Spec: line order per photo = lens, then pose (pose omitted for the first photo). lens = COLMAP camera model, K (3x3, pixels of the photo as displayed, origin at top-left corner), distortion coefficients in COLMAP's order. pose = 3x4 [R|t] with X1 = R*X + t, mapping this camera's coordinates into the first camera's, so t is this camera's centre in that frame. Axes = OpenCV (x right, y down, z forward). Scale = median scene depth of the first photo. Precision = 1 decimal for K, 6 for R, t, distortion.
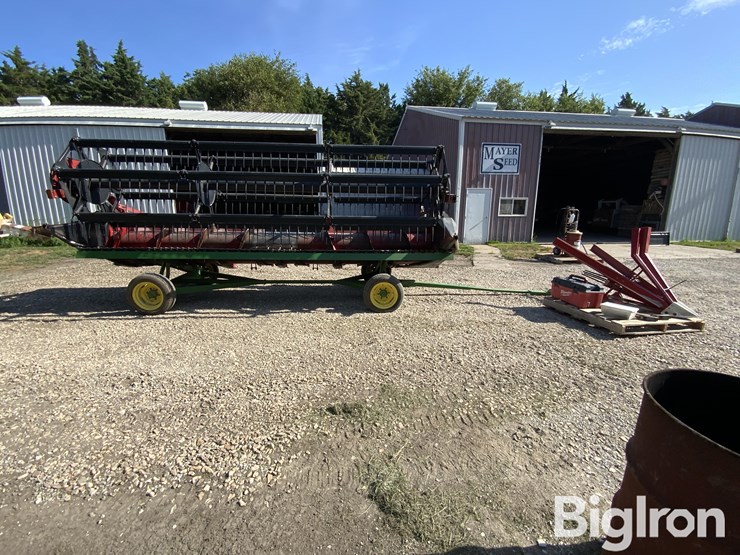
lens RADIAL K [[315.4, 0, 370.0], [0, 315.4, 277.5], [0, 0, 1]] dist [0.002494, -0.012891]
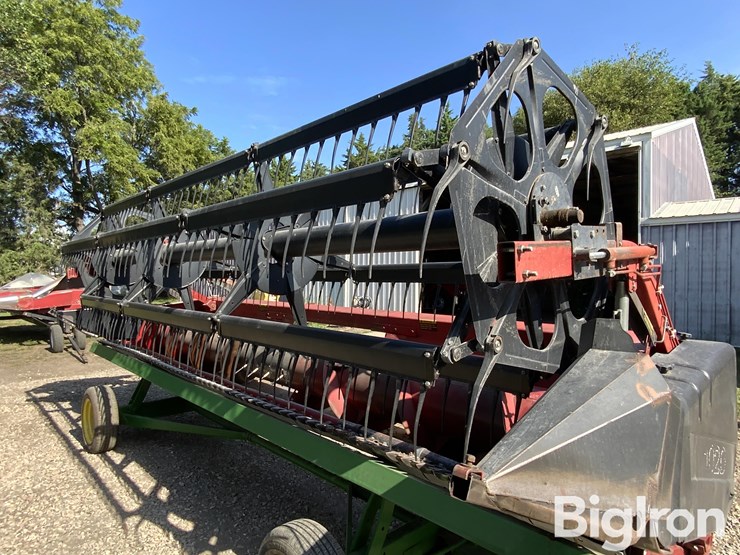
lens RADIAL K [[460.9, 0, 370.0], [0, 460.9, 277.5], [0, 0, 1]] dist [-0.002356, -0.005325]
pose [[0.632237, -0.014501, -0.774639, 0.161046], [-0.171874, 0.972288, -0.158479, -0.071524], [0.755470, 0.233337, 0.612224, 0.309028]]
